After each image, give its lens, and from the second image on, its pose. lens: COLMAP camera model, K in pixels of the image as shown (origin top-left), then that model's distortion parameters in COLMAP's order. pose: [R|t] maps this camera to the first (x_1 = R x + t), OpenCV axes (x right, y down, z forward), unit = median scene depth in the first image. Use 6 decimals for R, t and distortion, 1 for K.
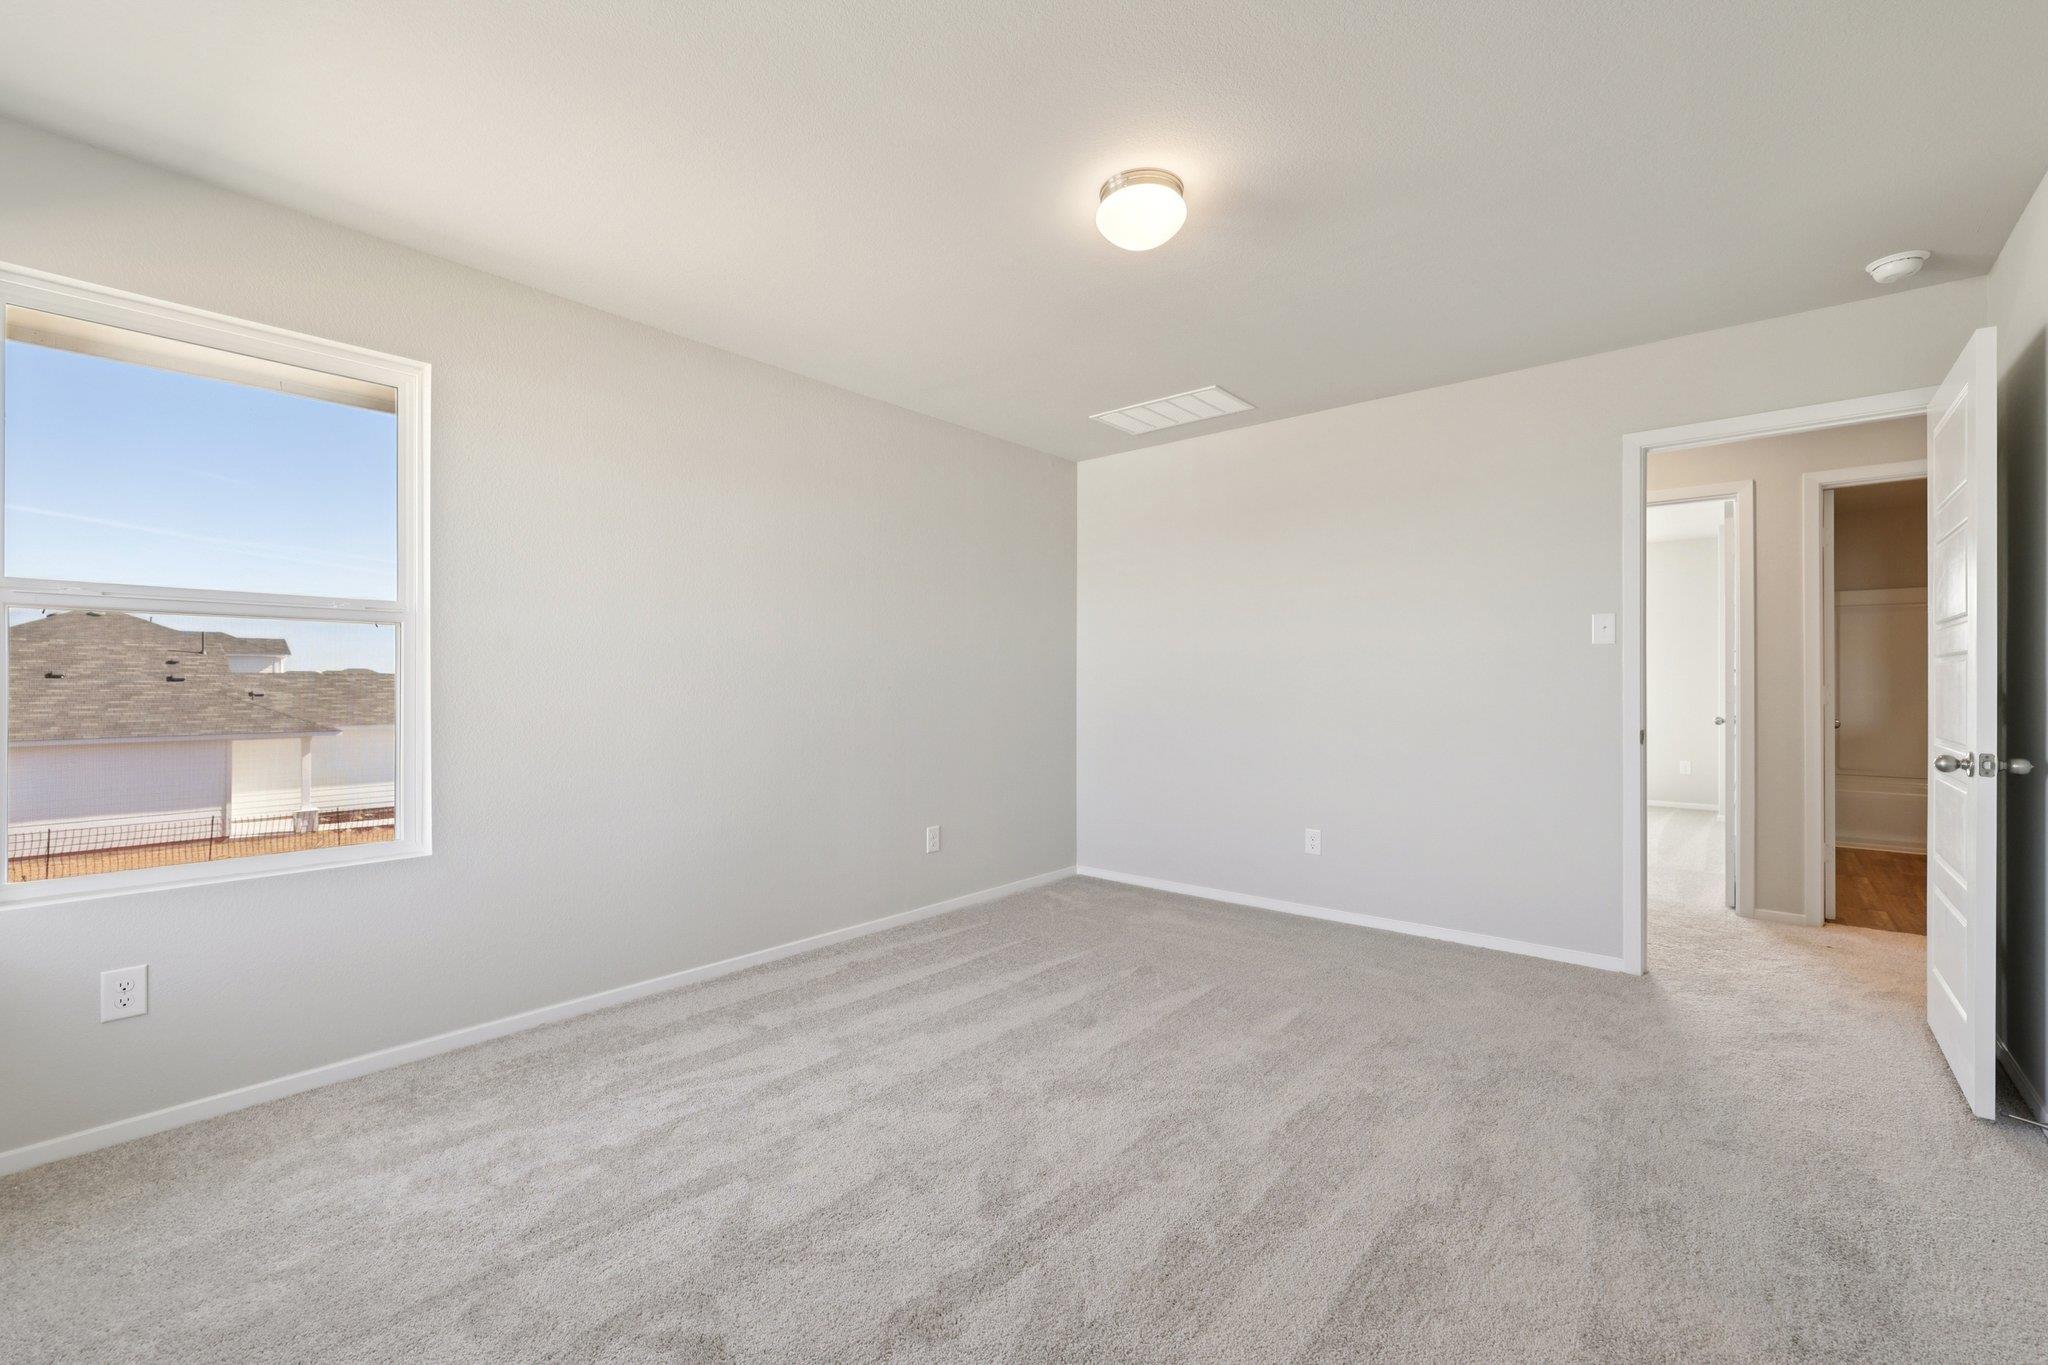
lens RADIAL K [[866.0, 0, 1033.9], [0, 866.0, 686.7], [0, 0, 1]] dist [-0.000732, 0.000271]
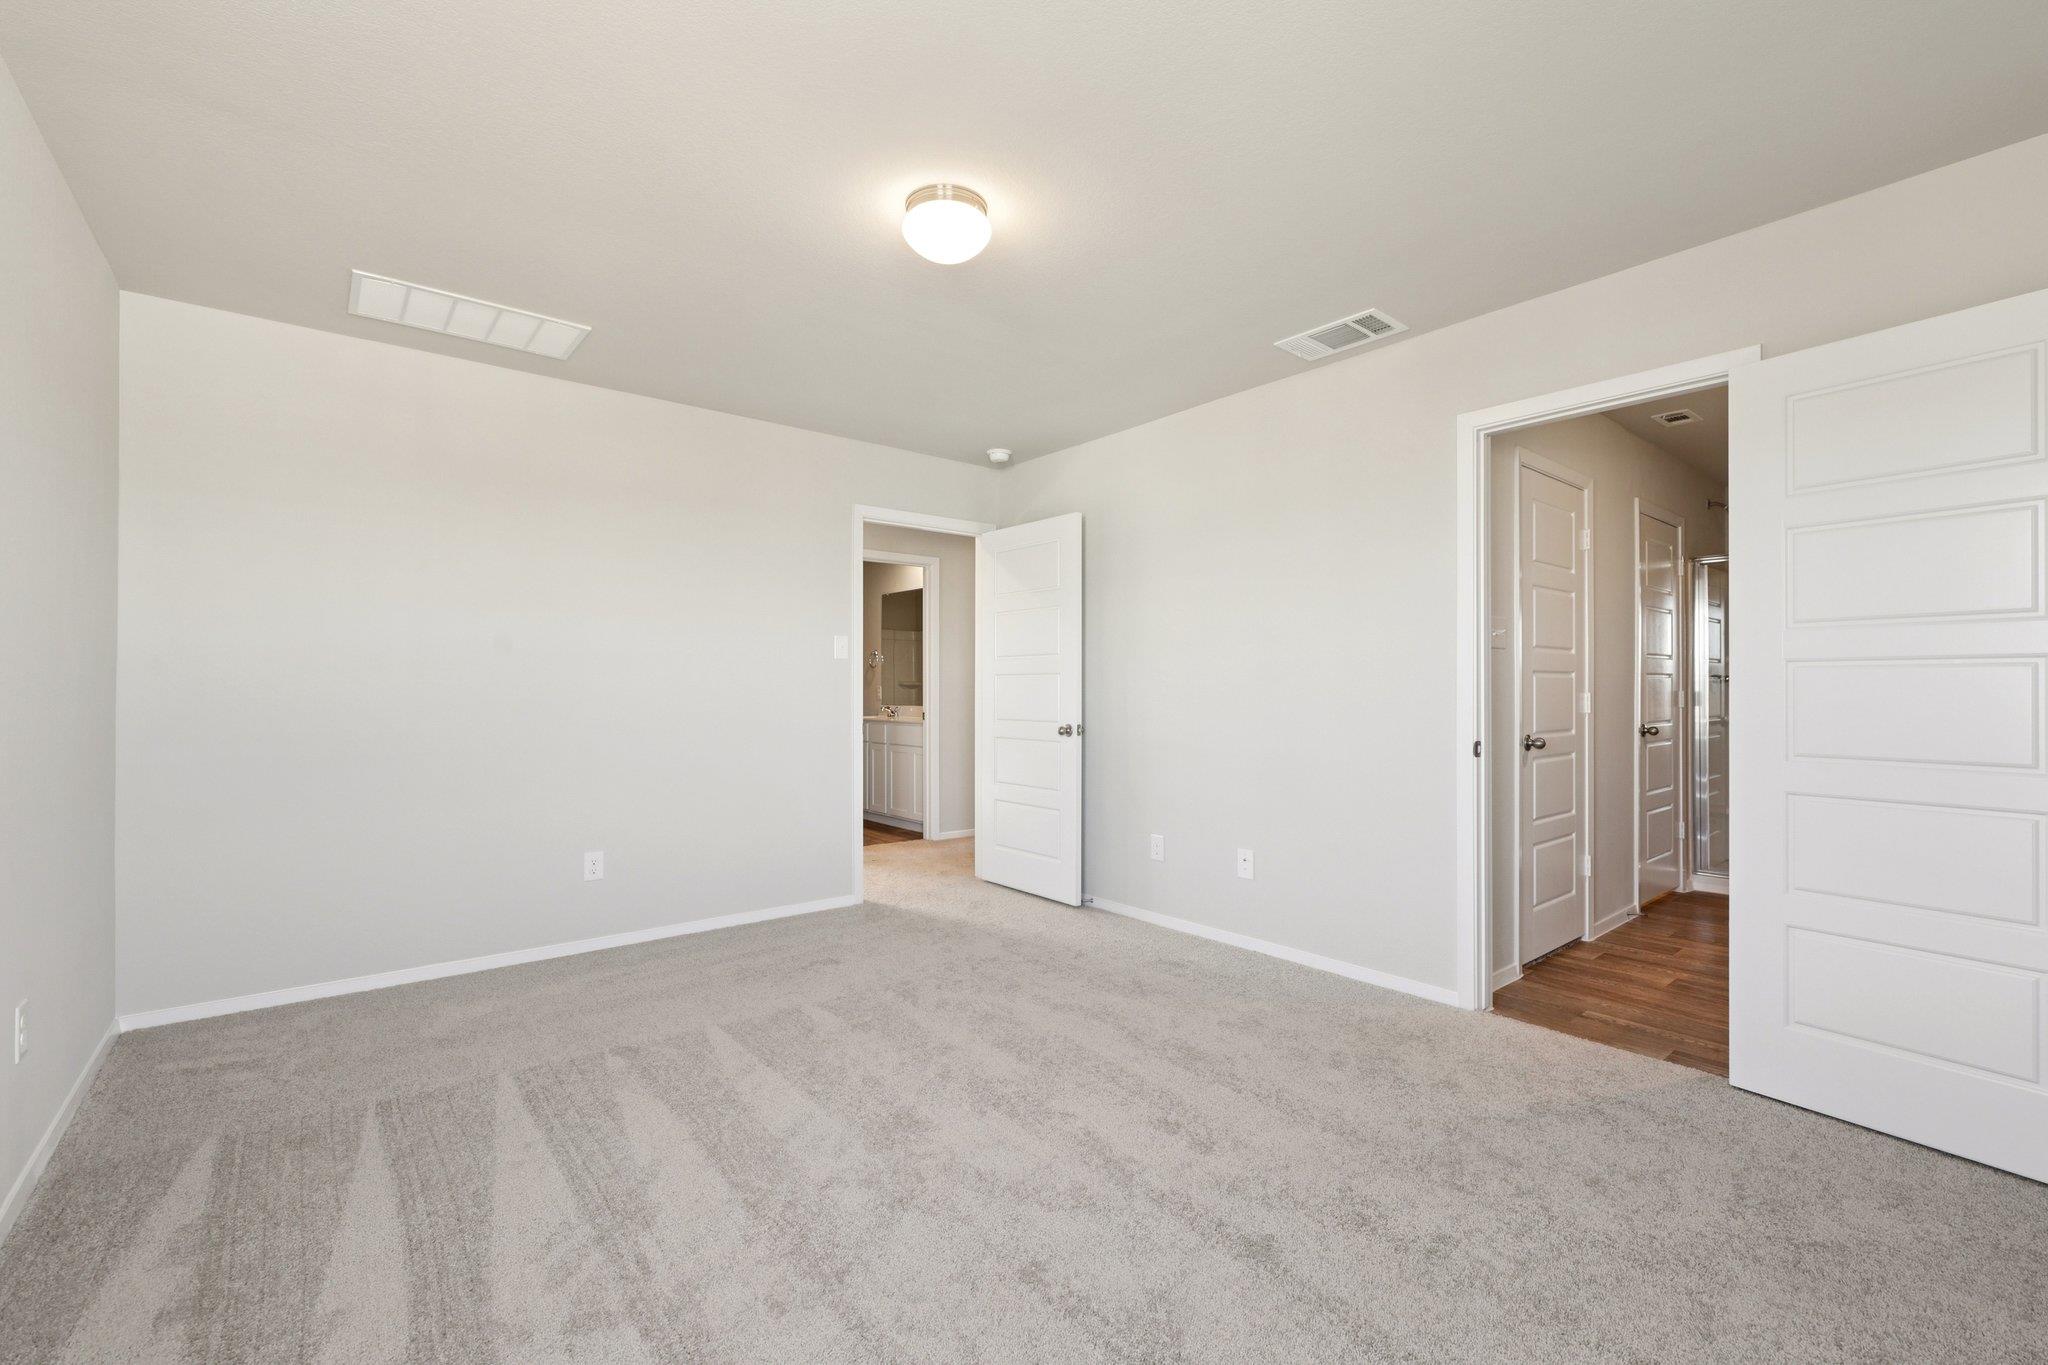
lens RADIAL K [[866.0, 0, 1022.1], [0, 866.0, 685.3], [0, 0, 1]] dist [-0.000732, 0.000271]
pose [[0.180506, 0.005754, 0.983557, -0.728818], [0.002727, 0.999976, -0.006350, -0.000018], [-0.983570, 0.003828, 0.180486, 0.620350]]
